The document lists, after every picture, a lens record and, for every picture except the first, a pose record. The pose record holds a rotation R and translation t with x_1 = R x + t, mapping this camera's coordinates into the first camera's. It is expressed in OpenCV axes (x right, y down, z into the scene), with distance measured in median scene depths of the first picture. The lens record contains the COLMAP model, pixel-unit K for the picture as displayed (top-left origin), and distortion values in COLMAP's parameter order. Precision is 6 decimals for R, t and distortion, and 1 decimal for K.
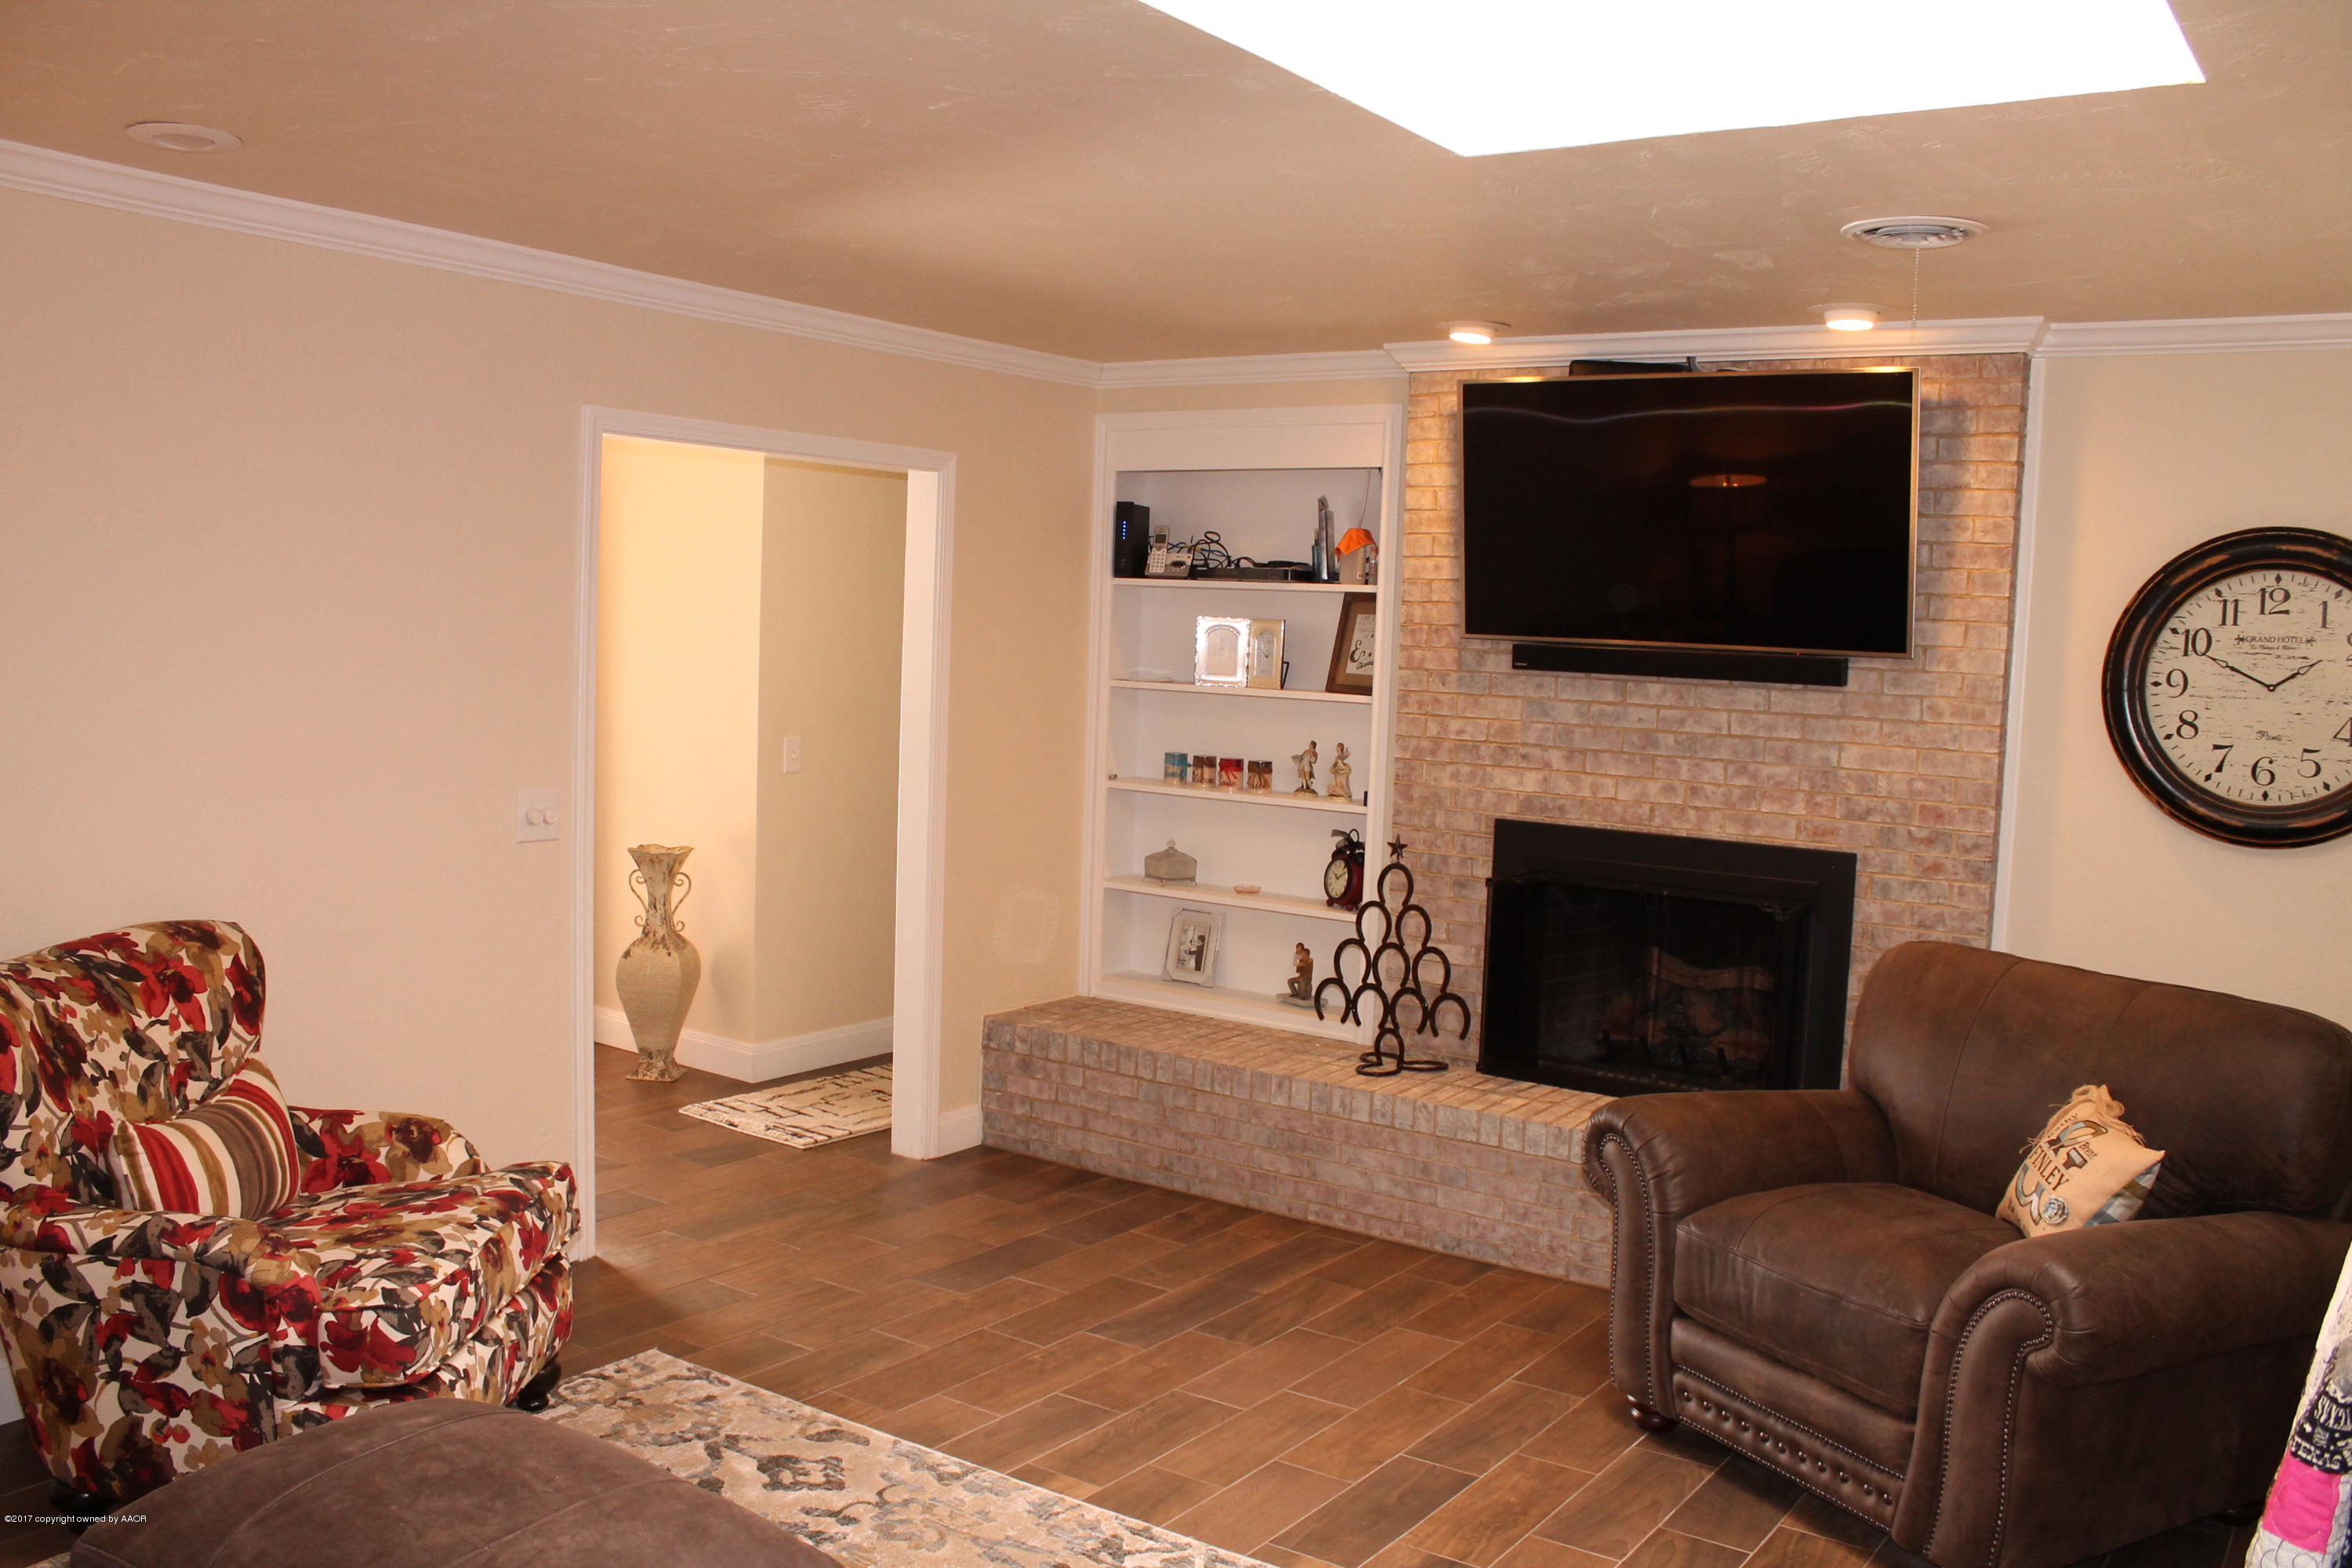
lens RADIAL K [[1988.3, 0, 1175.5], [0, 1988.3, 795.4], [0, 0, 1]] dist [-0.144796, 0.101133]
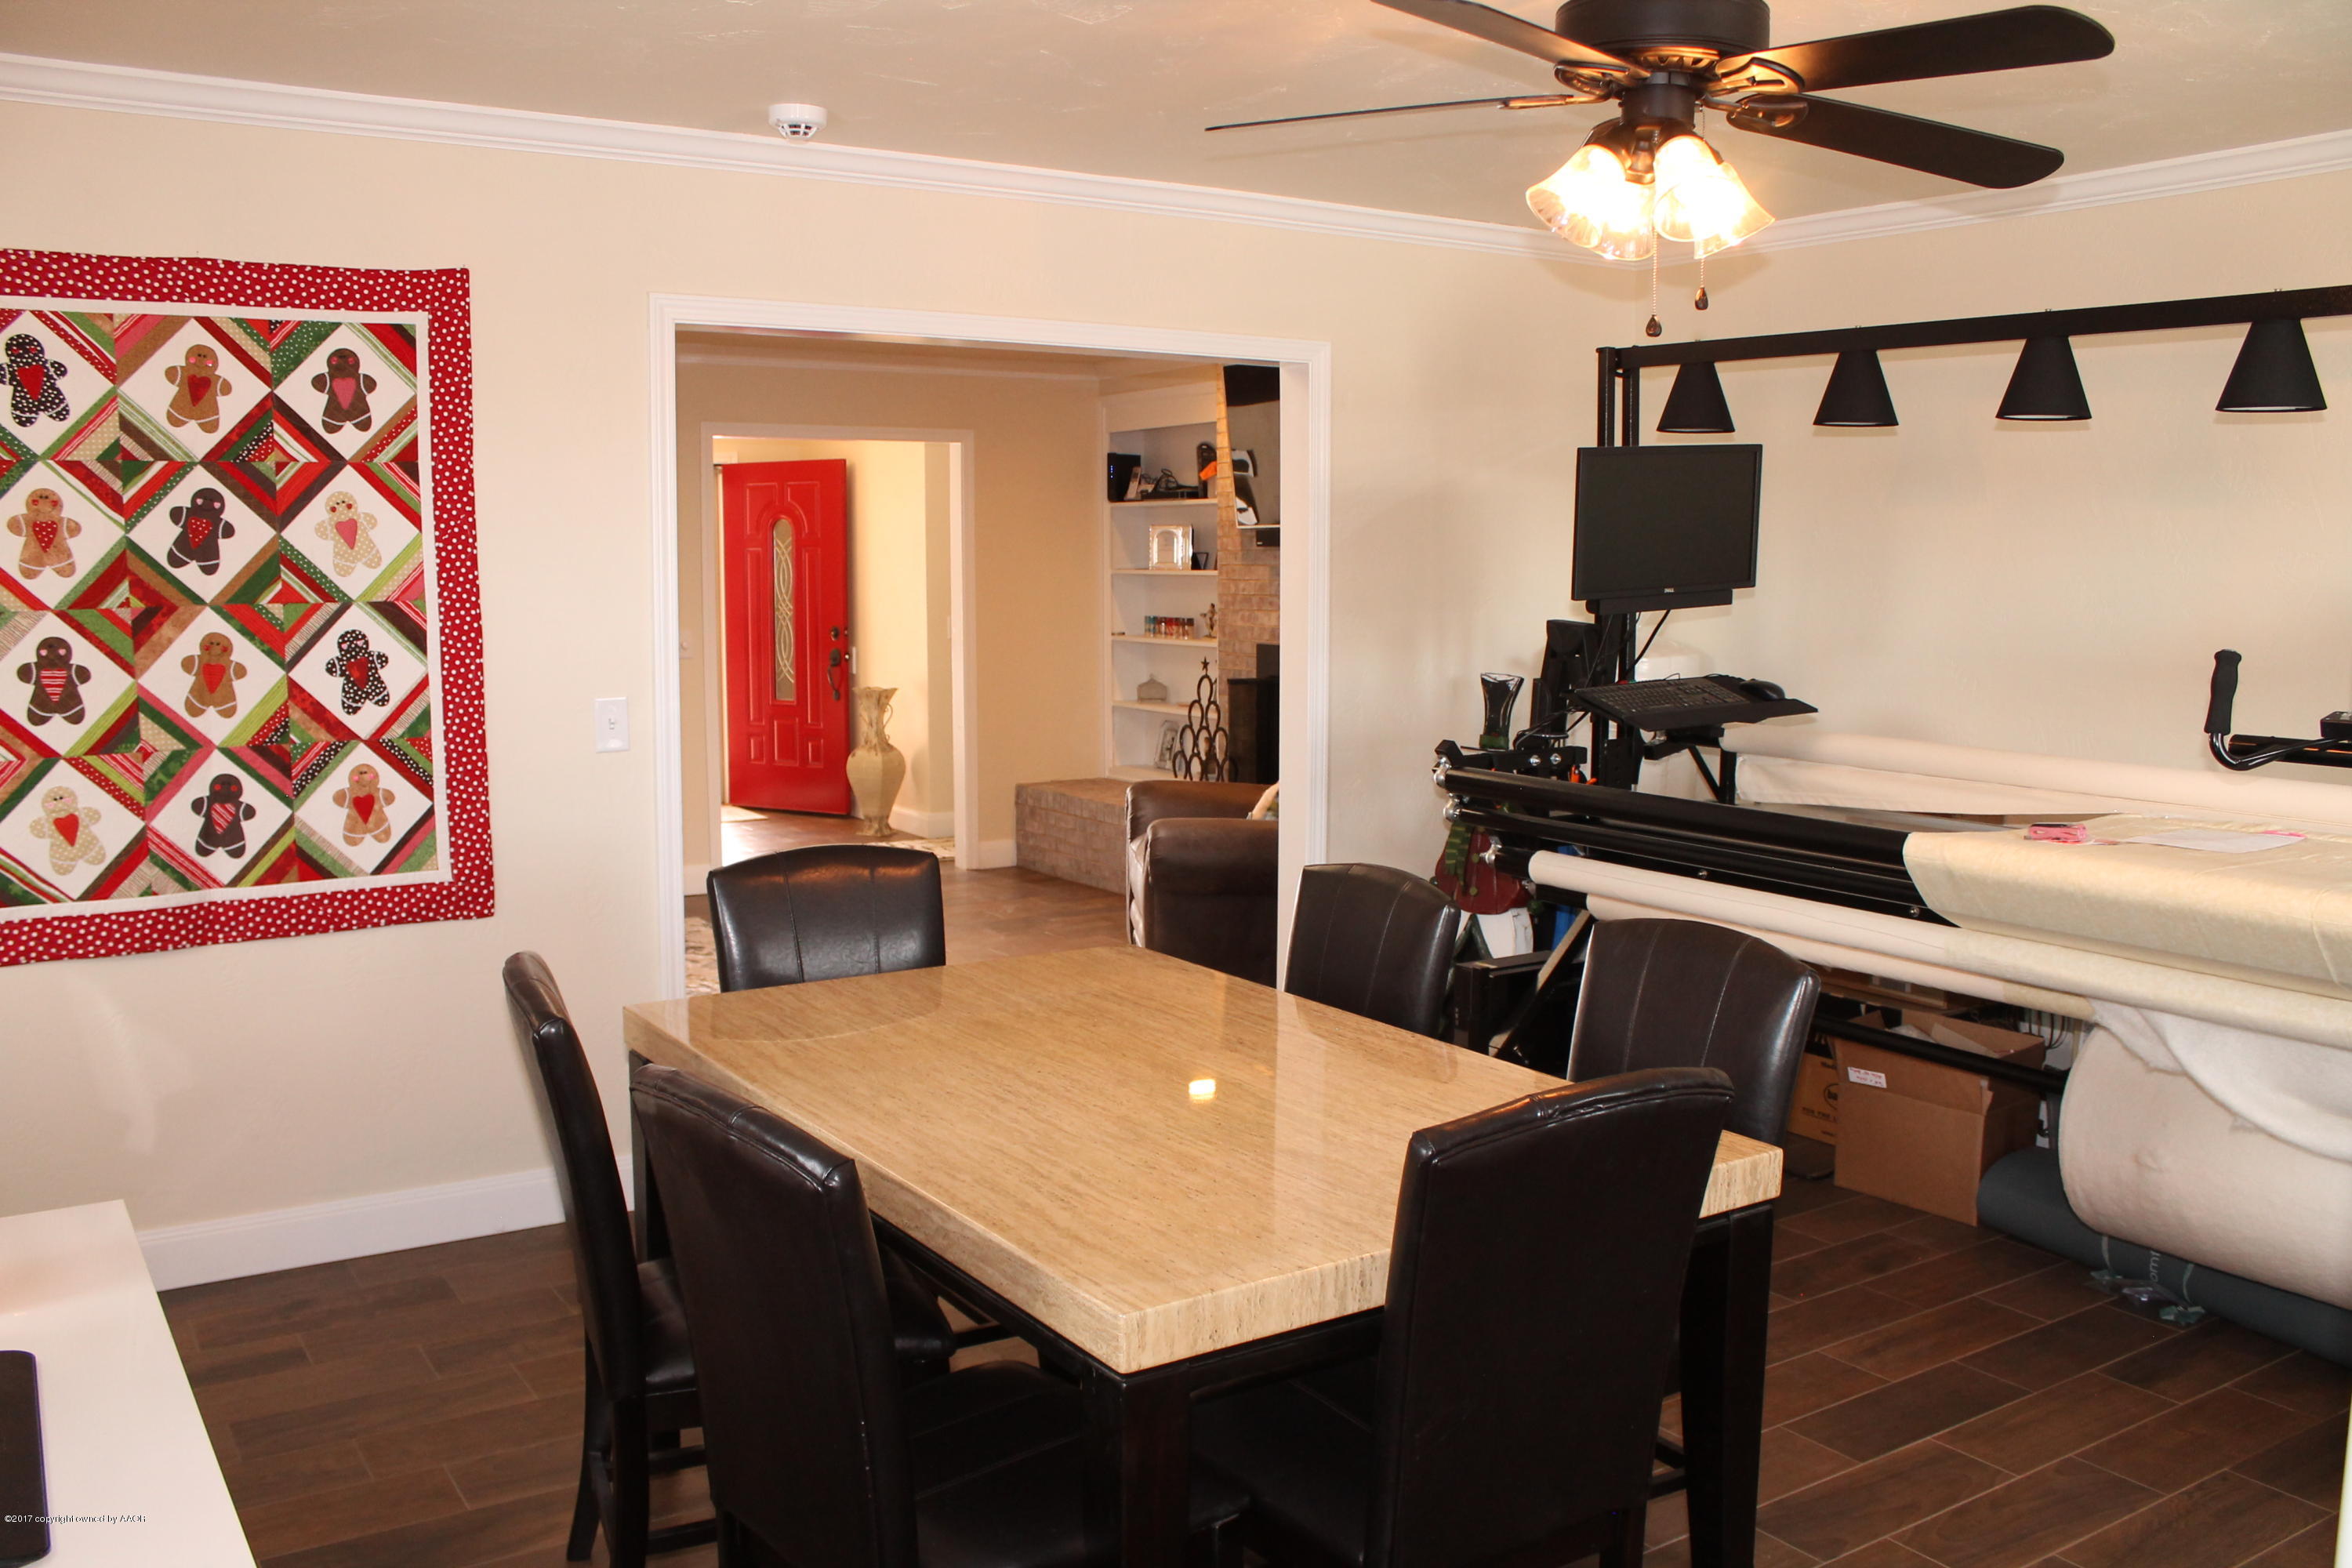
lens RADIAL K [[1988.3, 0, 1175.5], [0, 1988.3, 778.3], [0, 0, 1]] dist [-0.144796, 0.101133]
pose [[0.923087, 0.003117, -0.384578, 0.624188], [0.002695, 0.999890, 0.014573, 0.083617], [0.384581, -0.014488, 0.922978, -0.410182]]
